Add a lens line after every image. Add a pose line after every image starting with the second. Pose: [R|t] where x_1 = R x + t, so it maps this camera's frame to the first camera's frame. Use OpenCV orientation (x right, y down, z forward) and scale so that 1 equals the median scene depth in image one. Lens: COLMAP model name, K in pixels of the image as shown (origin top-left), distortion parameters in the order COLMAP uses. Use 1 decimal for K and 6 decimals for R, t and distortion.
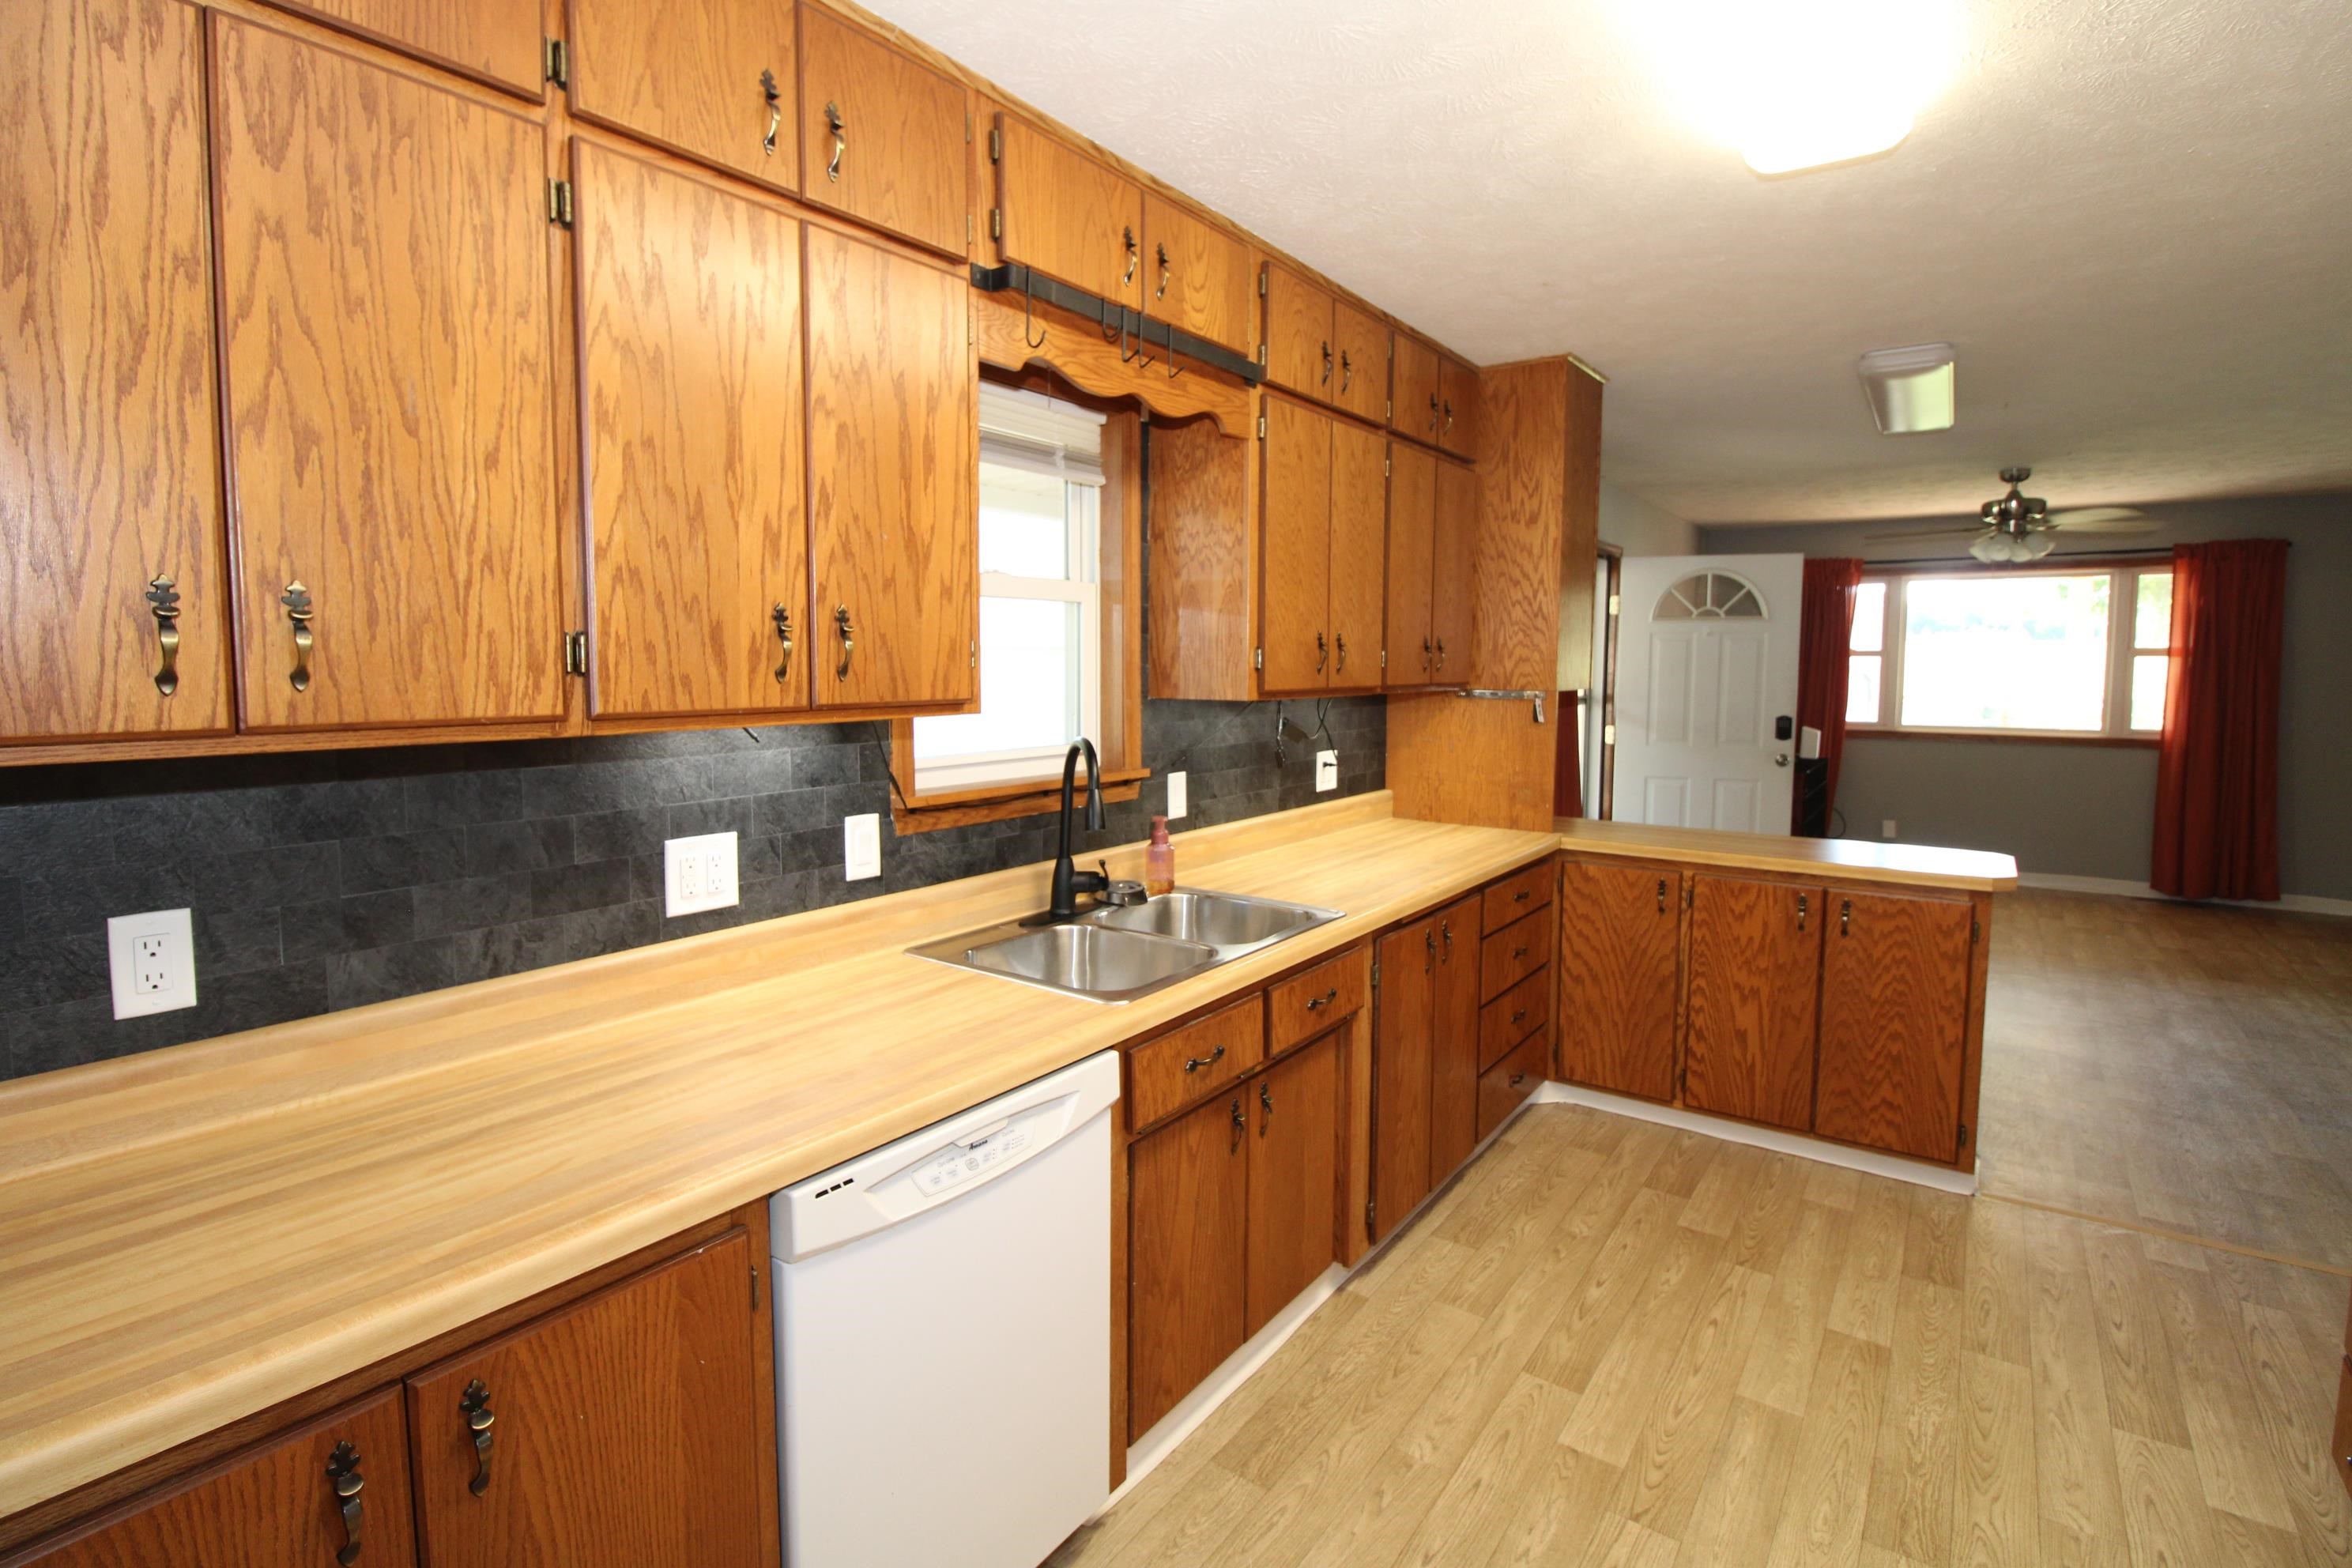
lens RADIAL K [[1099.3, 0, 1173.5], [0, 1099.3, 741.0], [0, 0, 1]] dist [-0.004045, -0.010007]
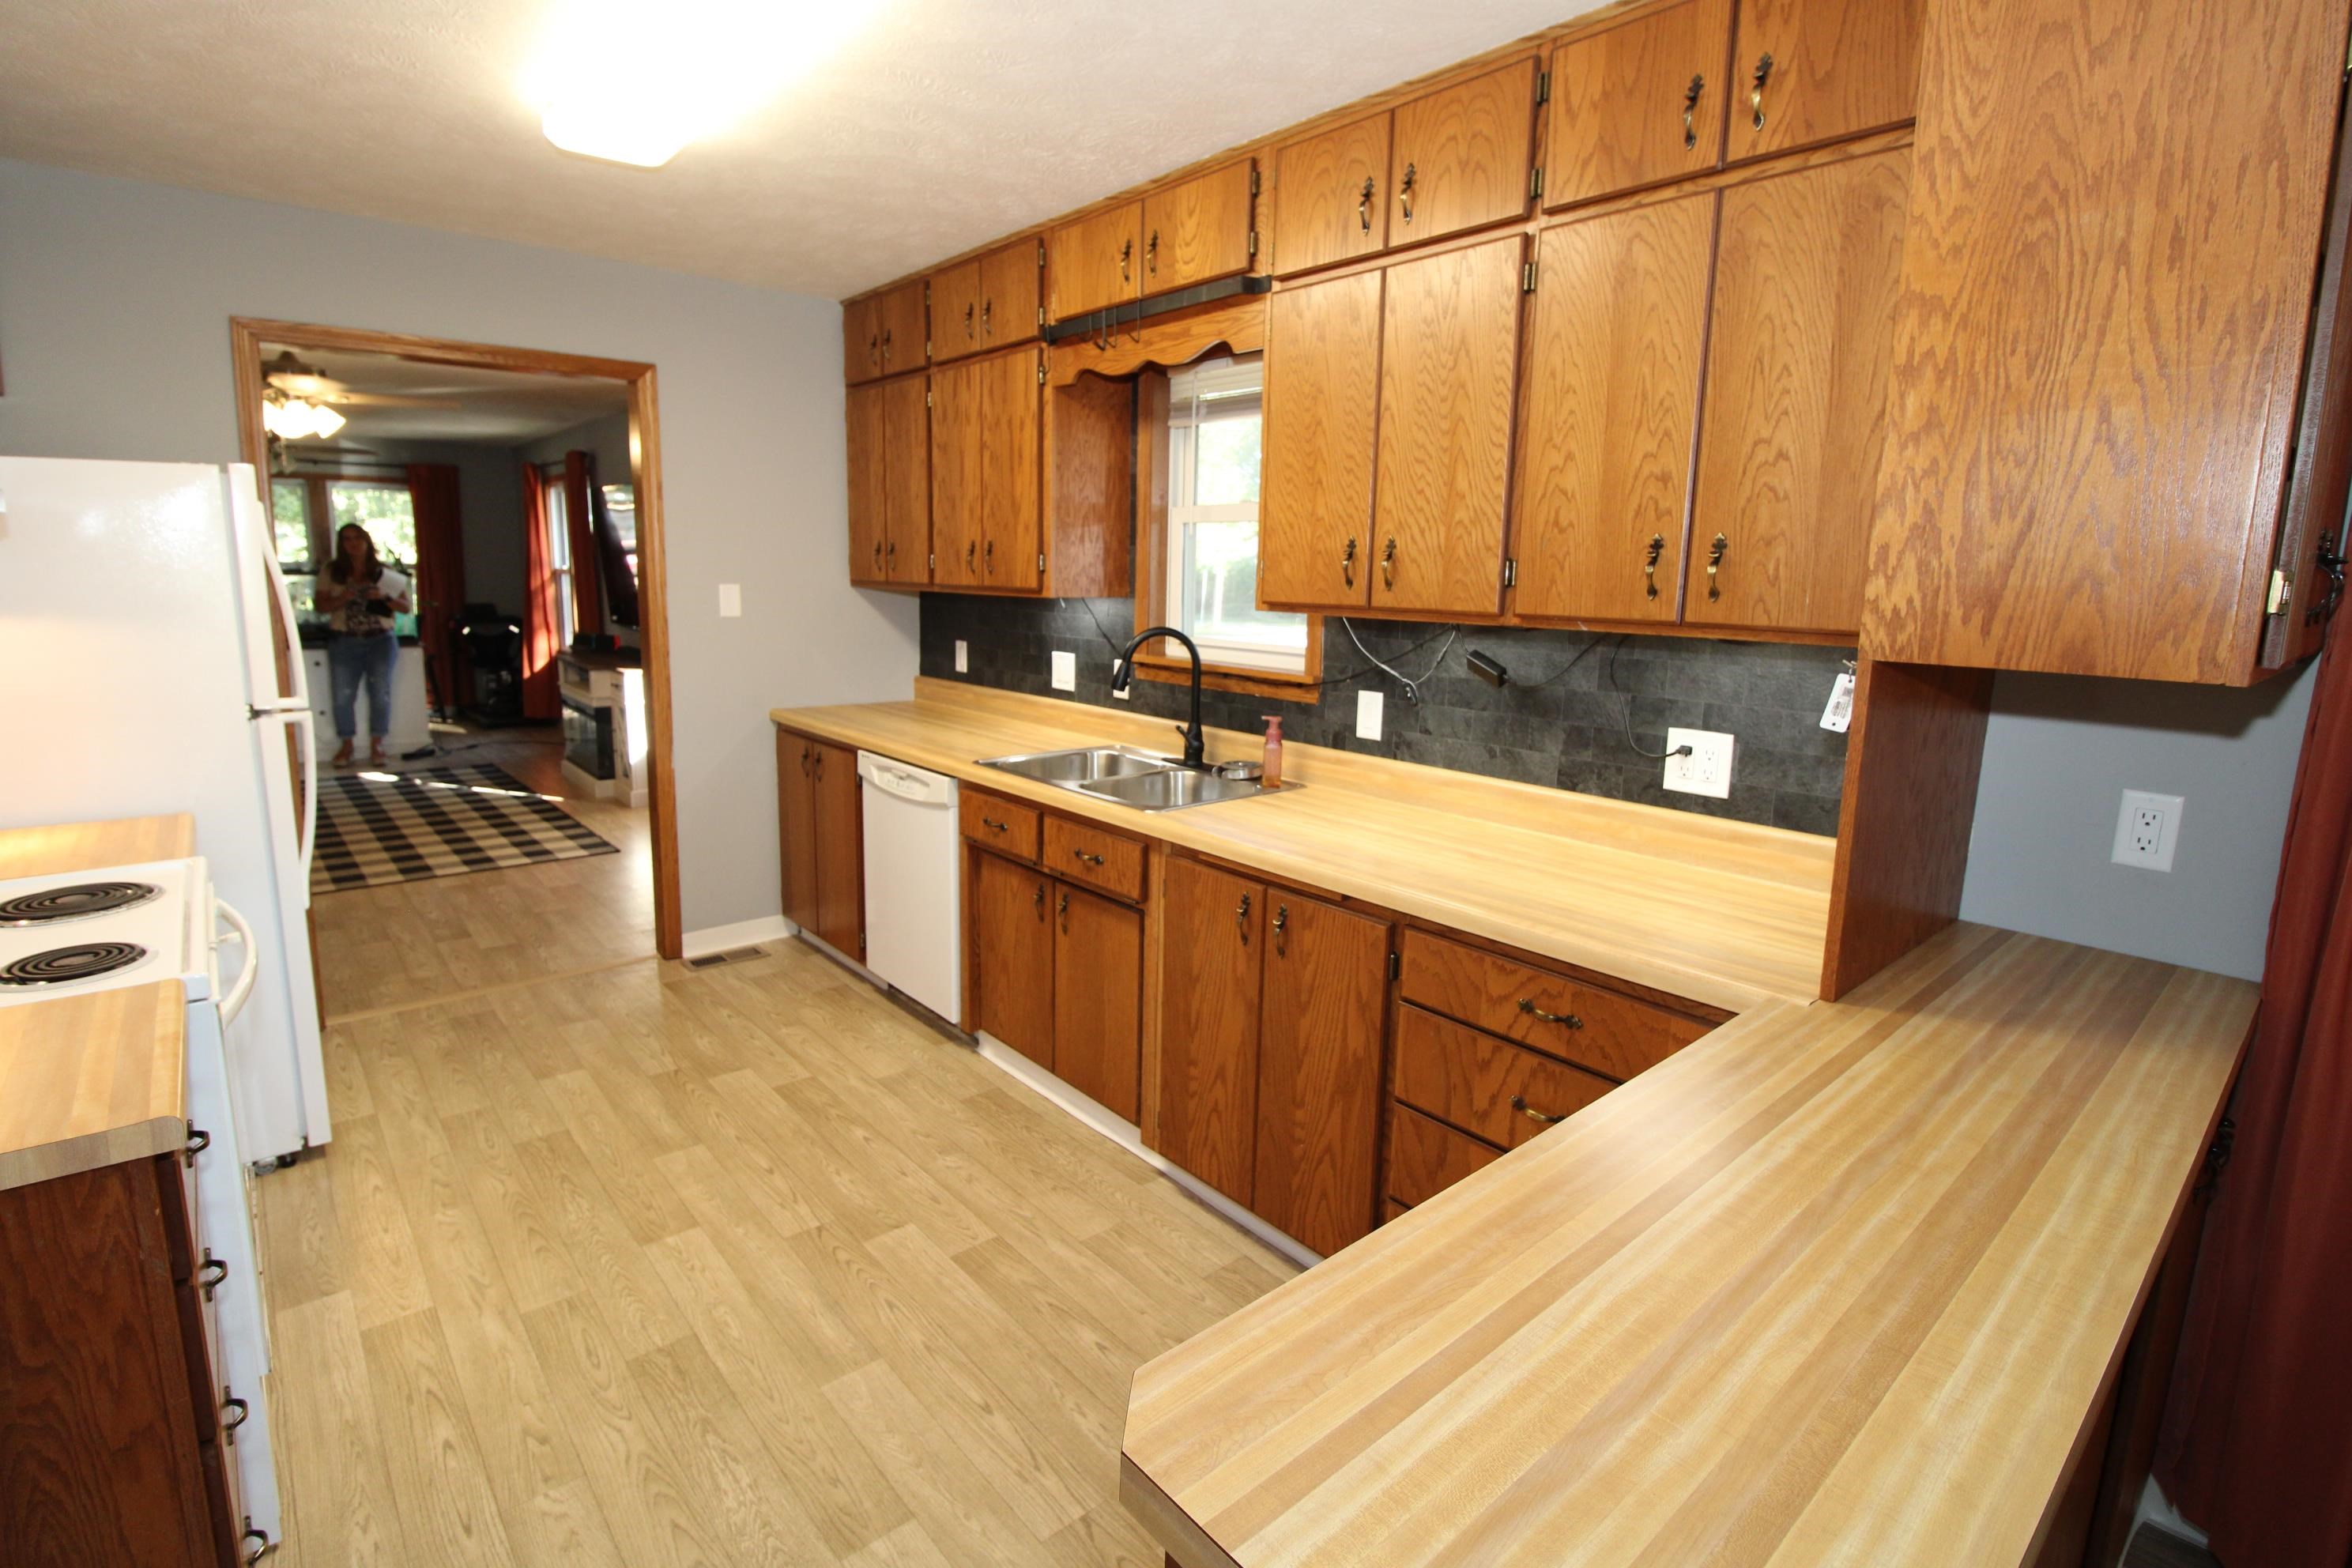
lens RADIAL K [[1099.3, 0, 1180.1], [0, 1099.3, 743.9], [0, 0, 1]] dist [-0.004045, -0.010007]
pose [[-0.213494, 0.144957, -0.966130, 1.178589], [-0.095458, 0.981103, 0.168298, -0.087330], [0.972270, 0.128155, -0.195622, 1.249739]]
